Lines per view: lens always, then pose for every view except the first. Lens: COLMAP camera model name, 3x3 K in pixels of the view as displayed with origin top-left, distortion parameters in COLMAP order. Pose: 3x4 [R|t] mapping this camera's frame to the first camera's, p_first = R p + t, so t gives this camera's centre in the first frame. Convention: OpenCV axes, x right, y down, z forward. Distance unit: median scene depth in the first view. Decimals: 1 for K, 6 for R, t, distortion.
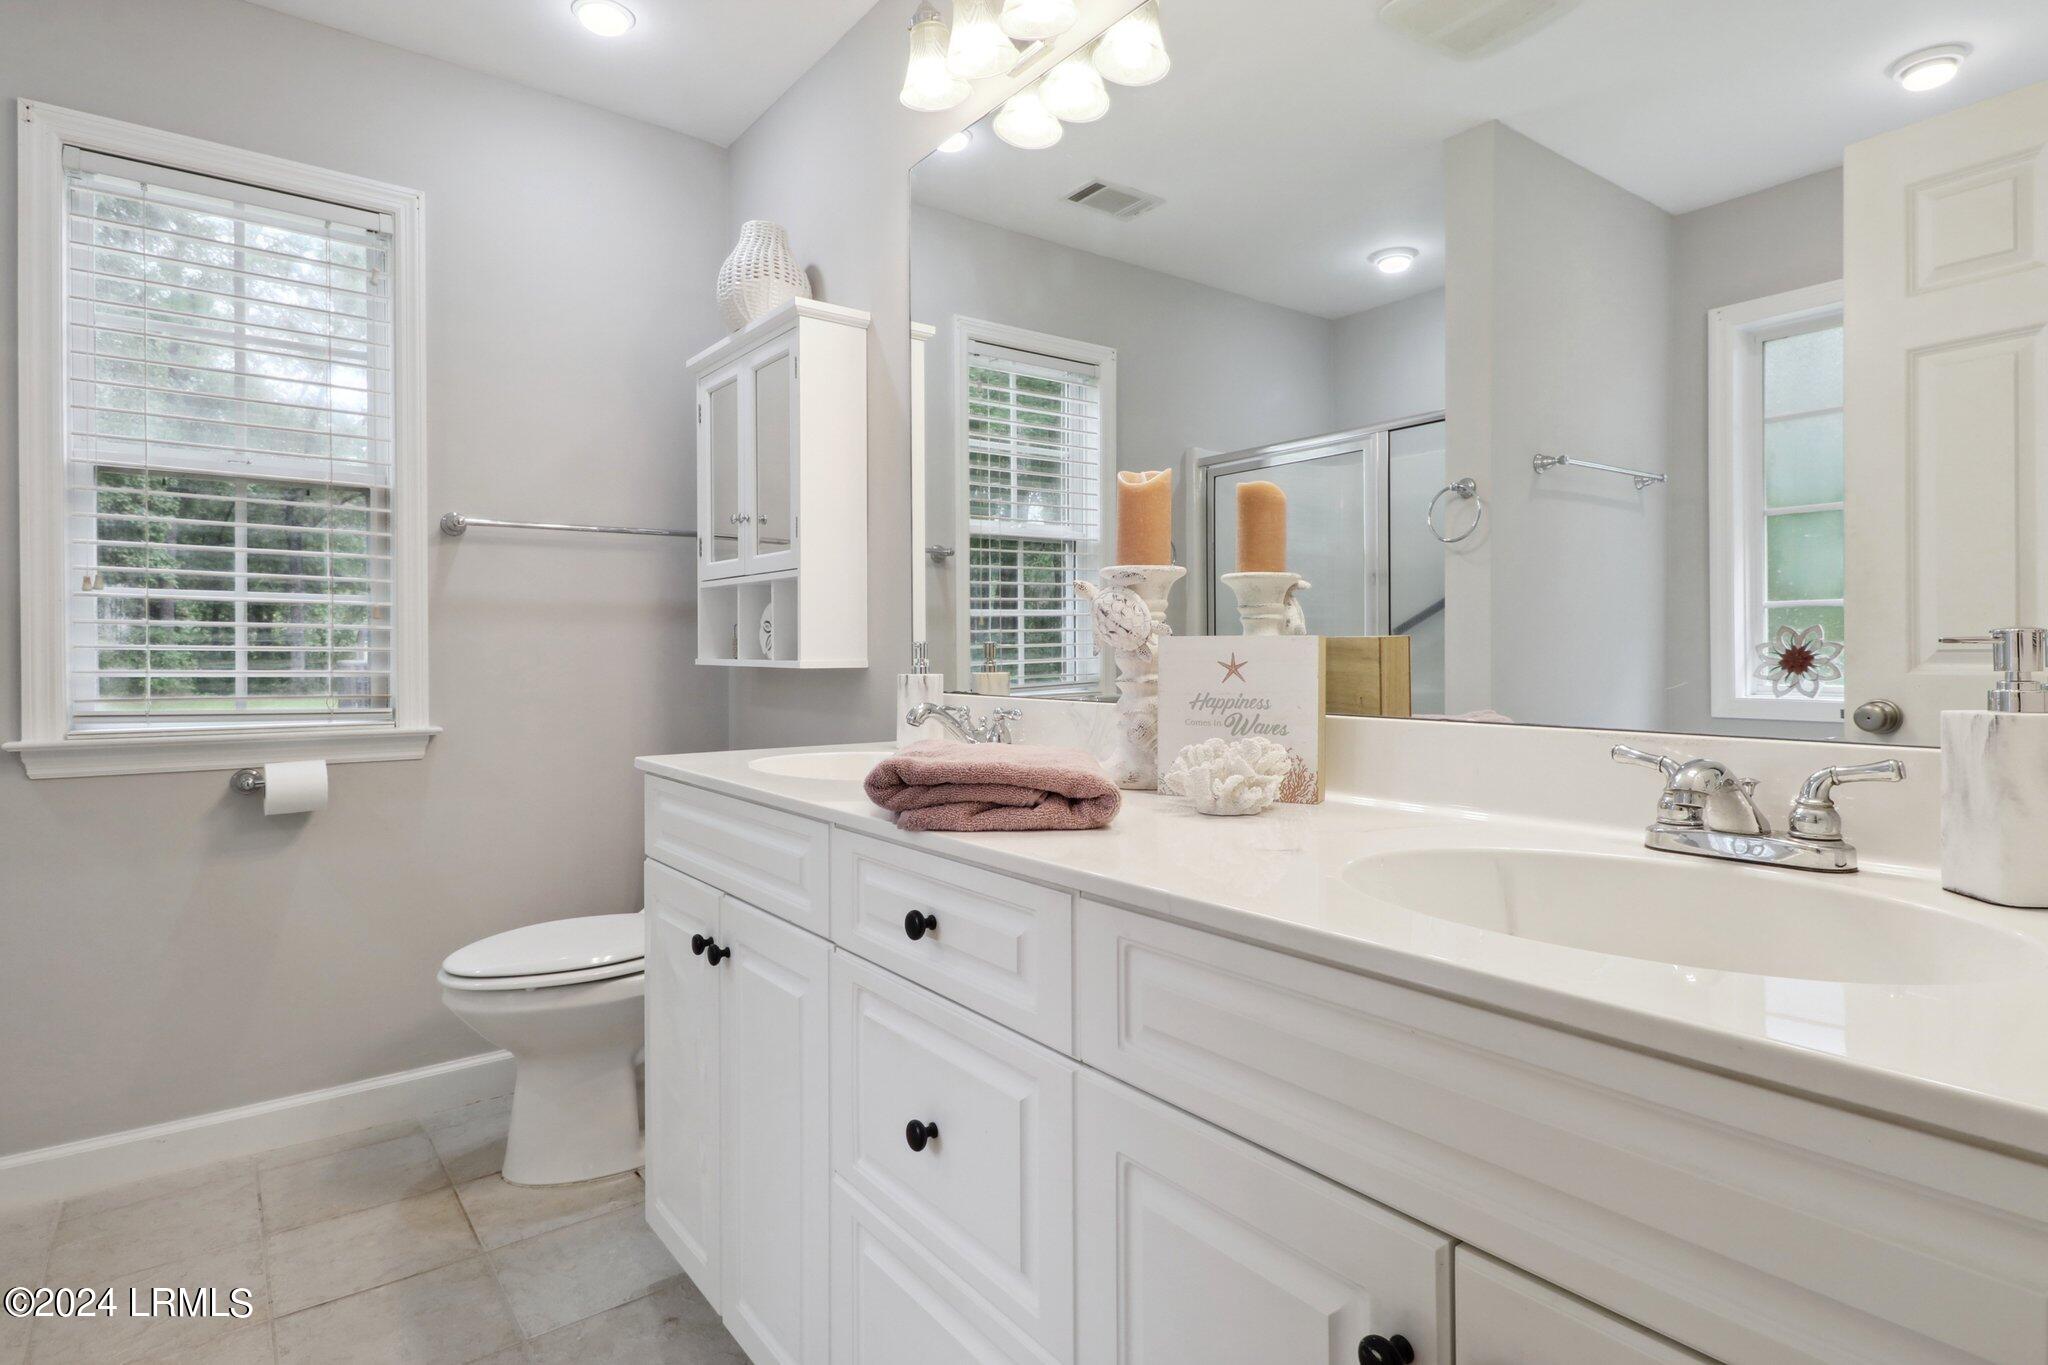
lens RADIAL K [[1060.1, 0, 1024.3], [0, 1060.1, 655.9], [0, 0, 1]] dist [0.000170, 0.000089]
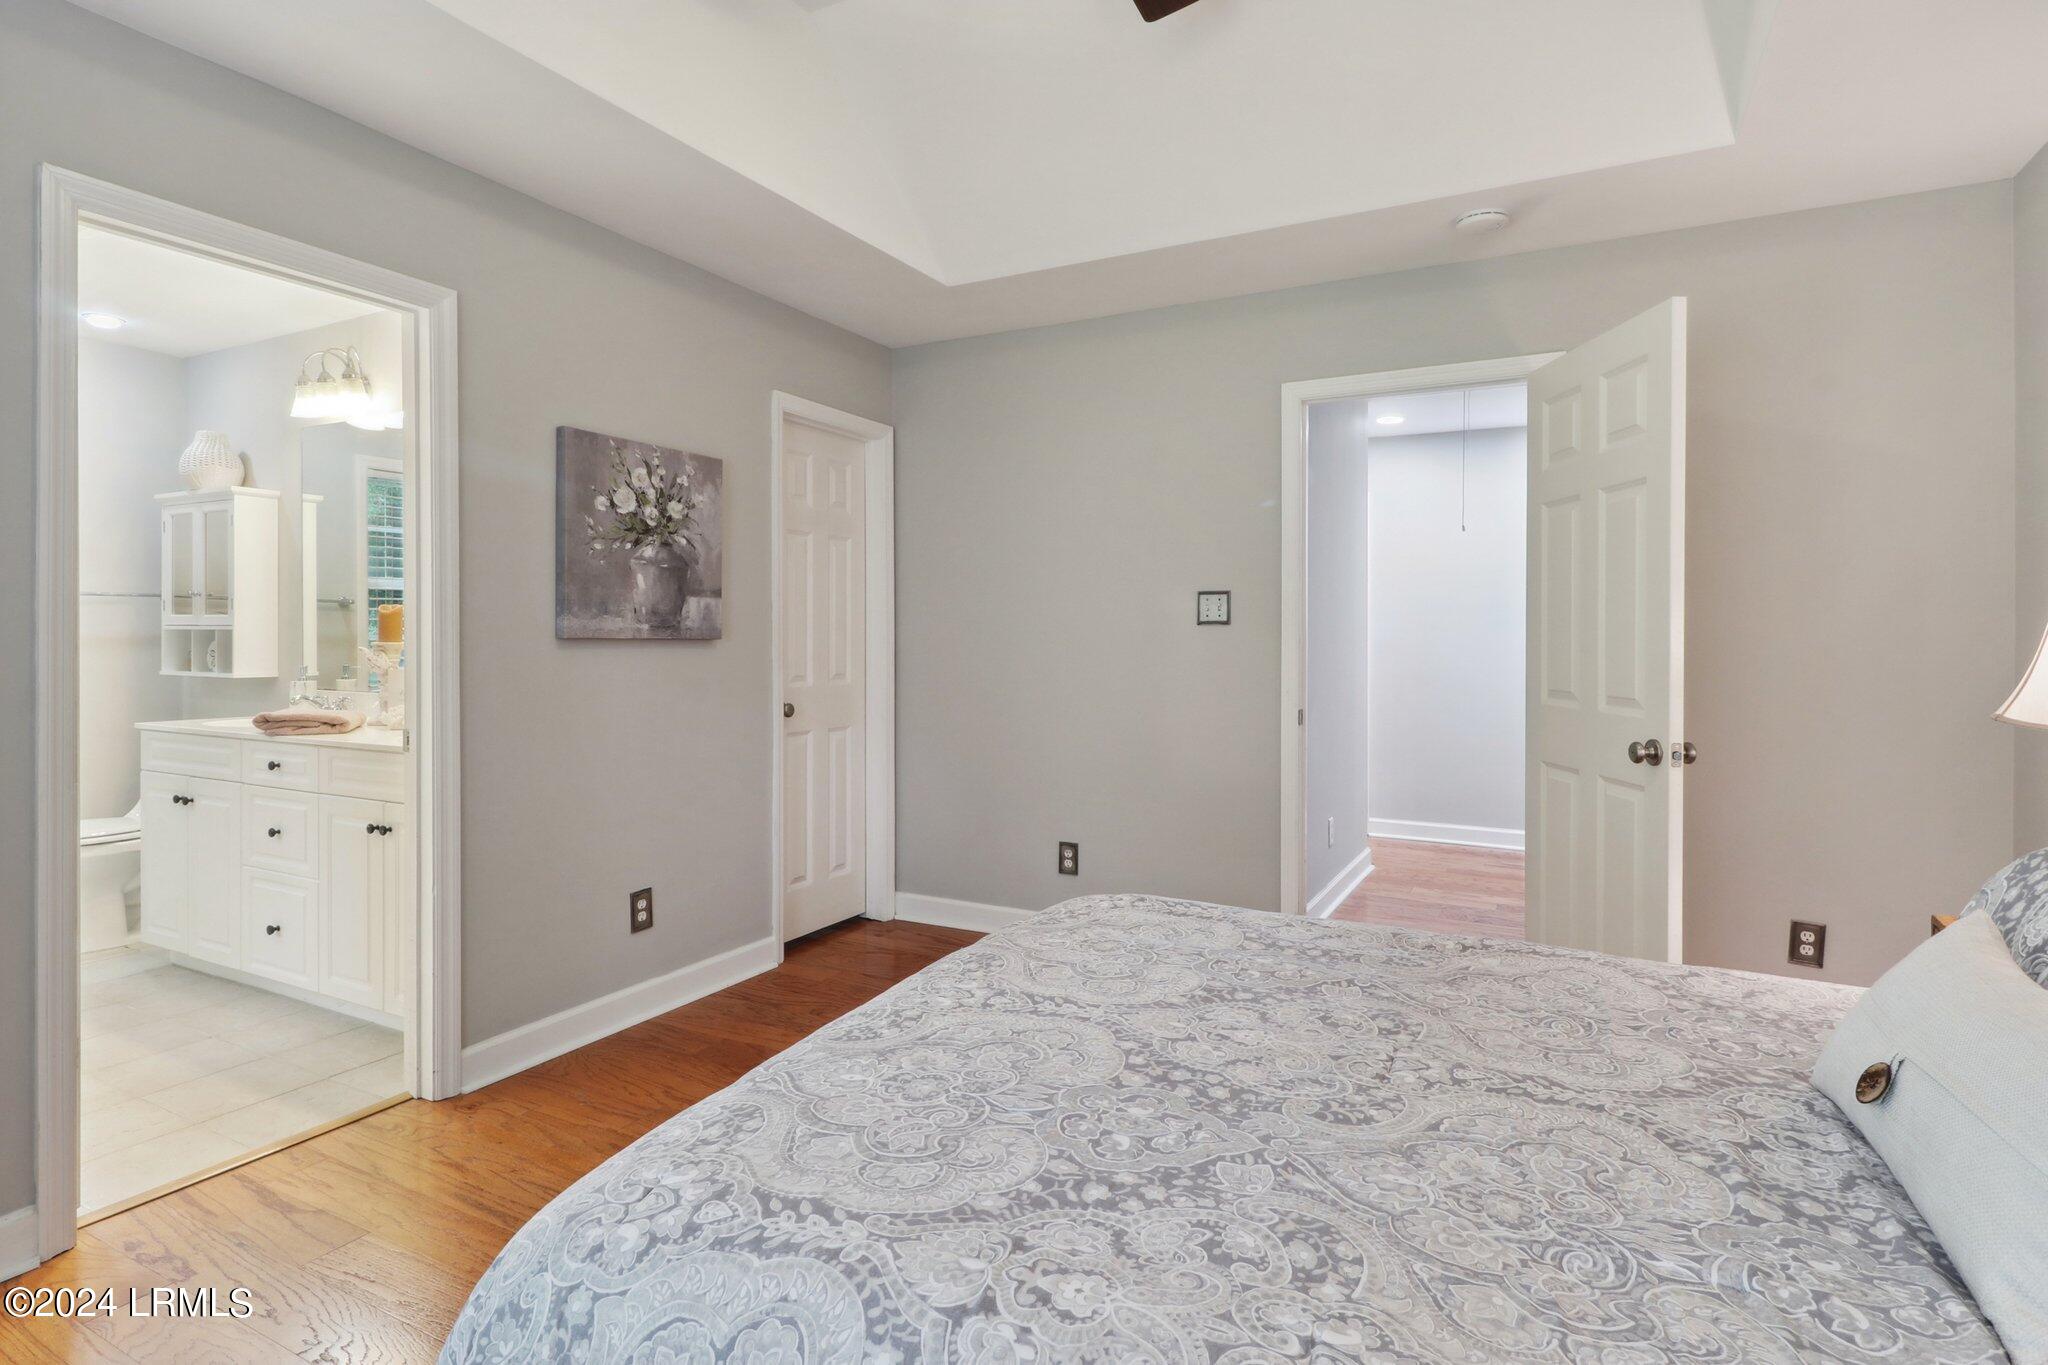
lens RADIAL K [[1026.0, 0, 1015.1], [0, 1026.0, 629.1], [0, 0, 1]] dist [0.002963, 0.000735]
pose [[0.908603, 0.003921, 0.417642, 0.355745], [0.000738, 0.999939, -0.010991, -0.066838], [-0.417660, 0.010295, 0.908545, -1.535342]]
